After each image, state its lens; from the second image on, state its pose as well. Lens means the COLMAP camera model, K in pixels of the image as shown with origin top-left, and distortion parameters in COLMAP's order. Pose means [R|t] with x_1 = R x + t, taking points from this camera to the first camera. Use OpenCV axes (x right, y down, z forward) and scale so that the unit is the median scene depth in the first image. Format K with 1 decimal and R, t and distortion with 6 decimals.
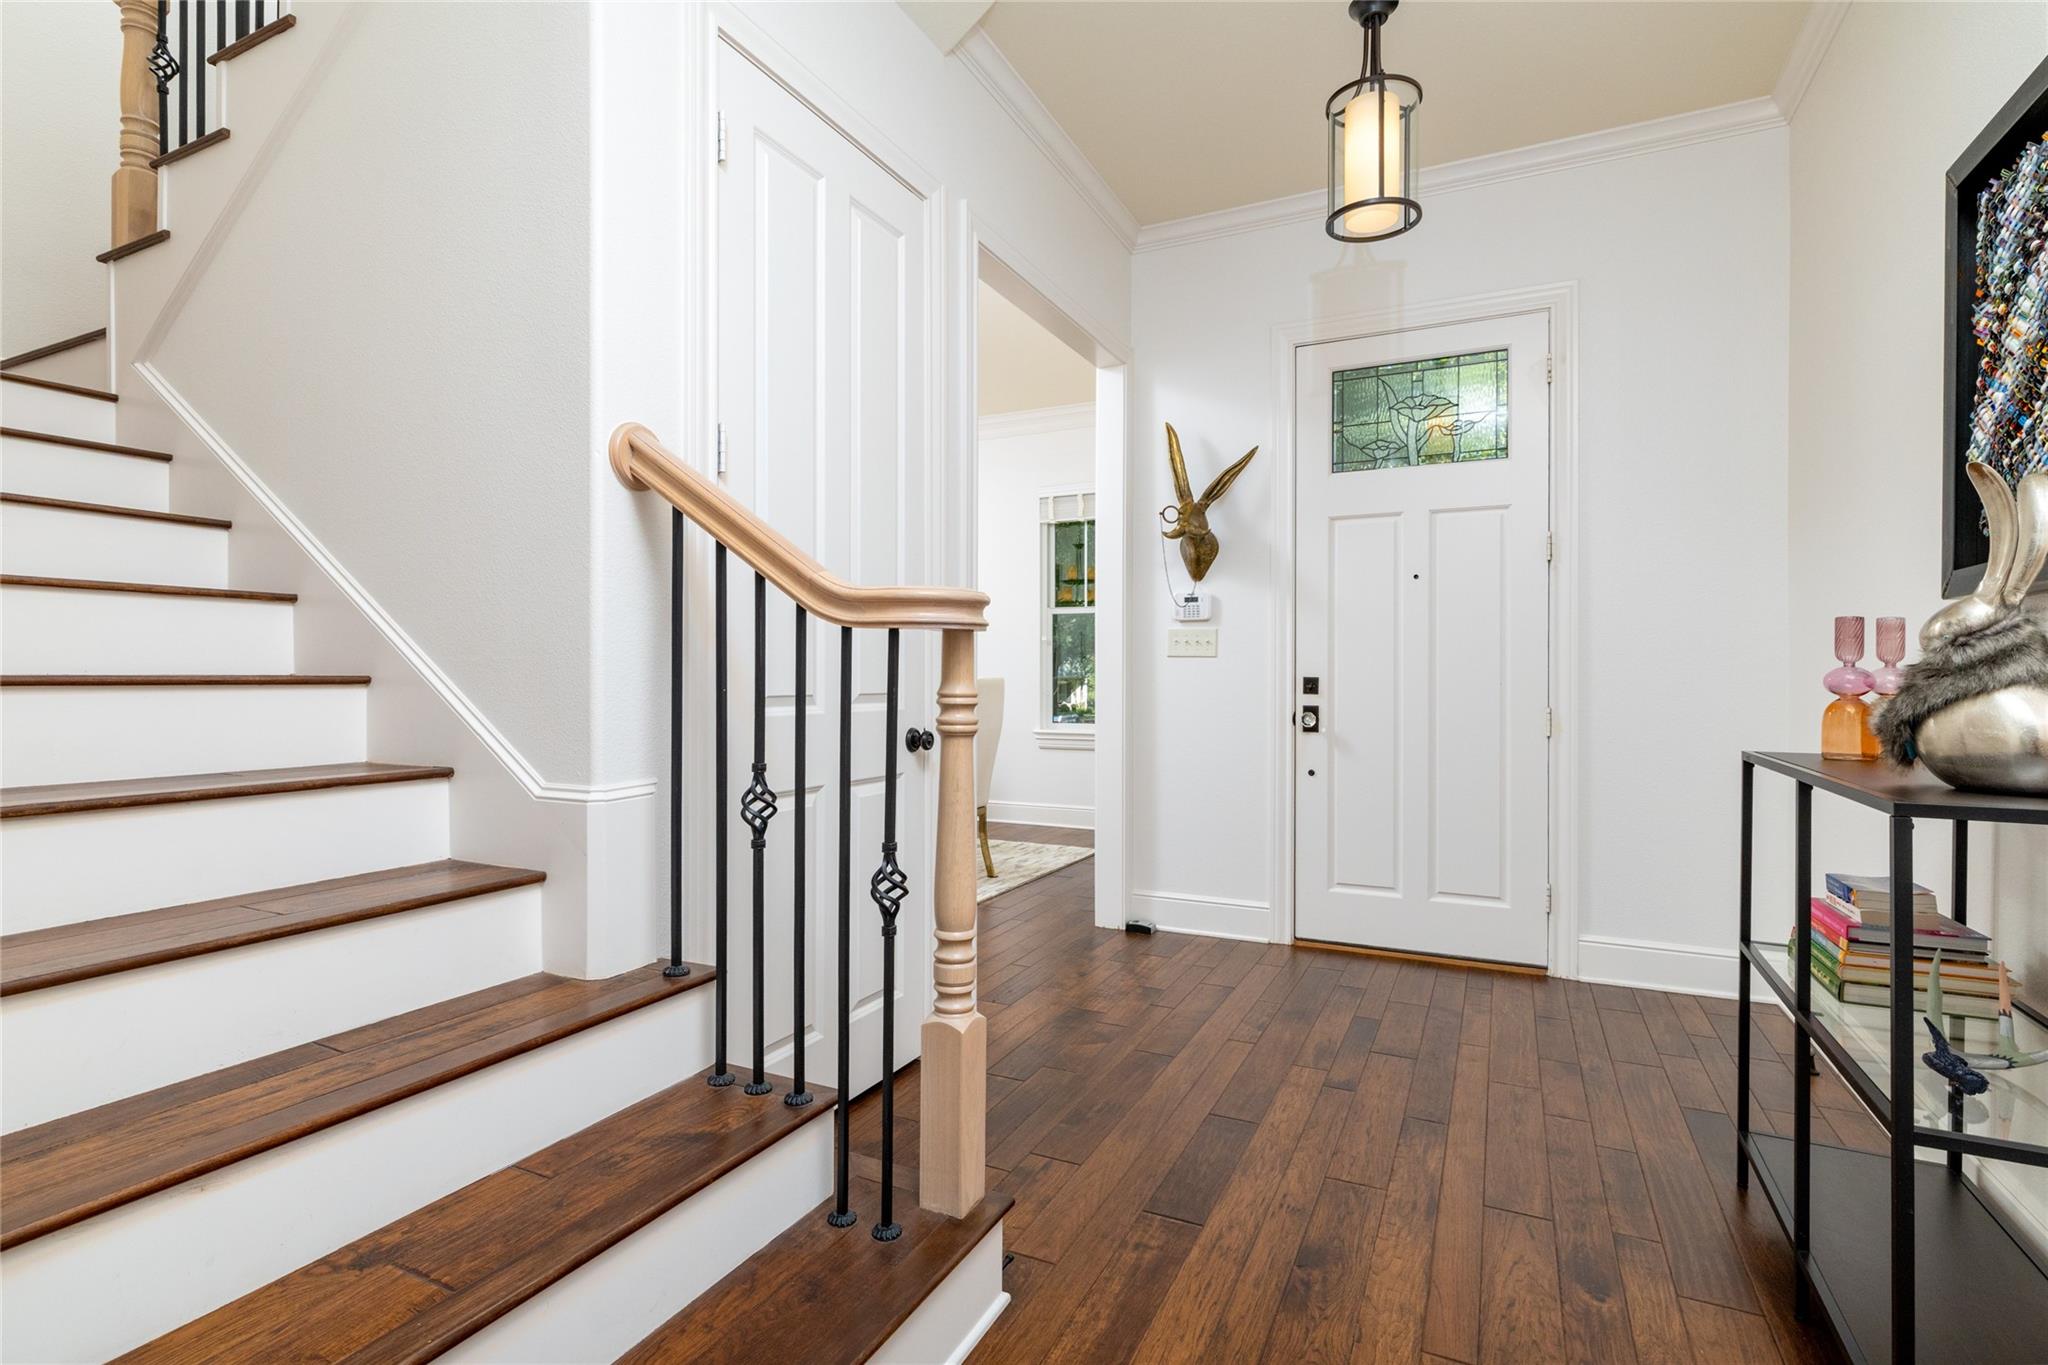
lens RADIAL K [[986.4, 0, 1024.0], [0, 986.4, 682.5], [0, 0, 1]] dist [-0.001399, 0.000846]
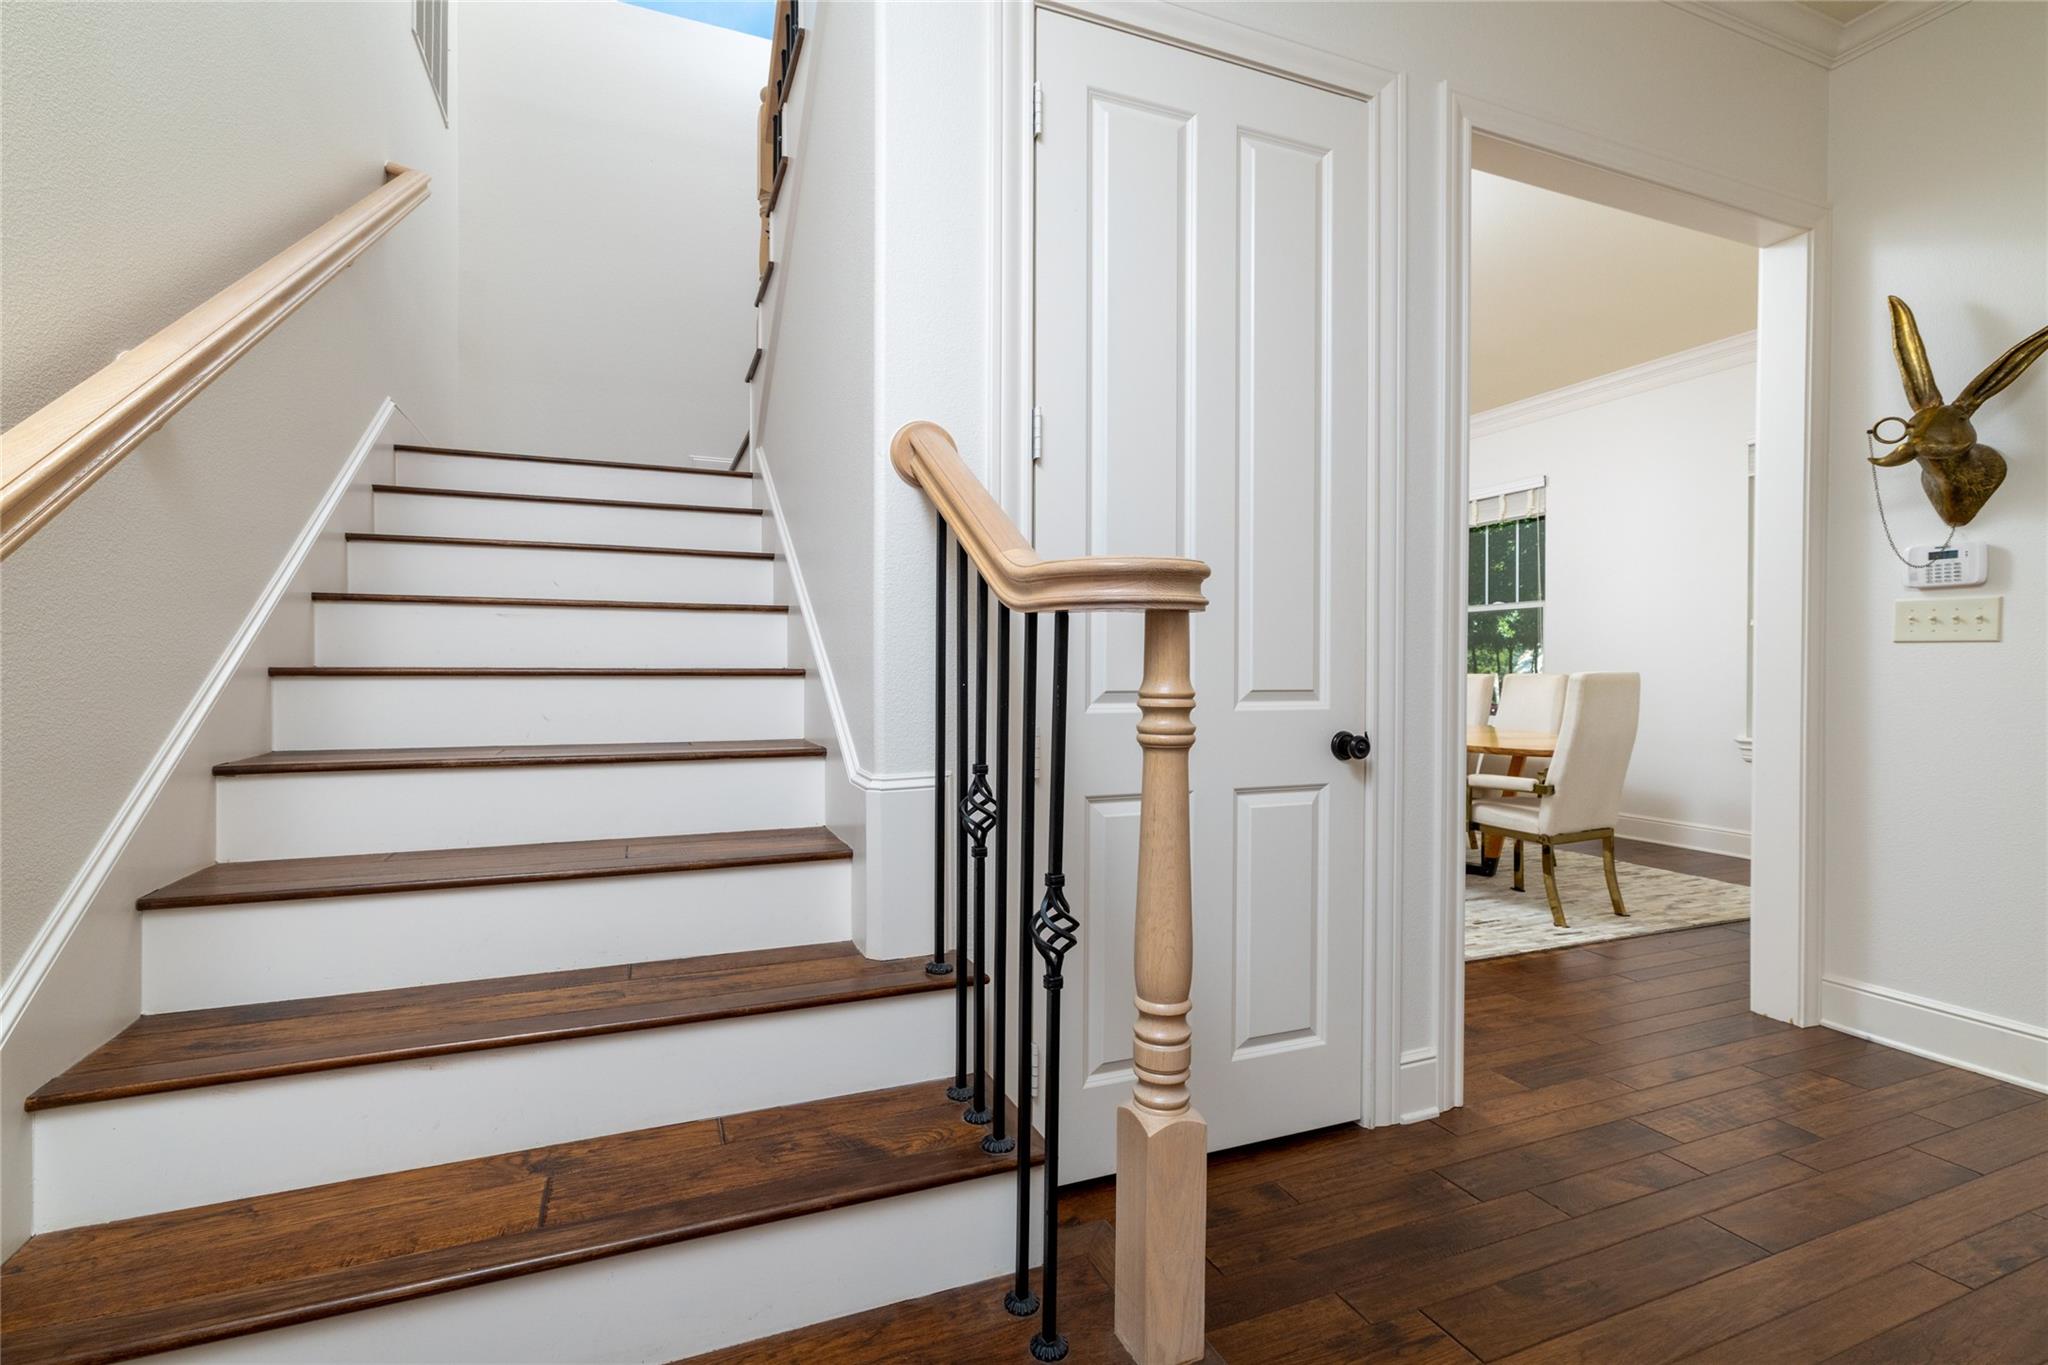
lens RADIAL K [[883.4, 0, 1020.1], [0, 883.4, 677.5], [0, 0, 1]] dist [-0.000915, 0.000536]
pose [[0.738205, 0.008447, -0.674523, 0.311572], [-0.006140, 0.999964, 0.005803, -0.004773], [0.674548, -0.000143, 0.738231, 0.409239]]
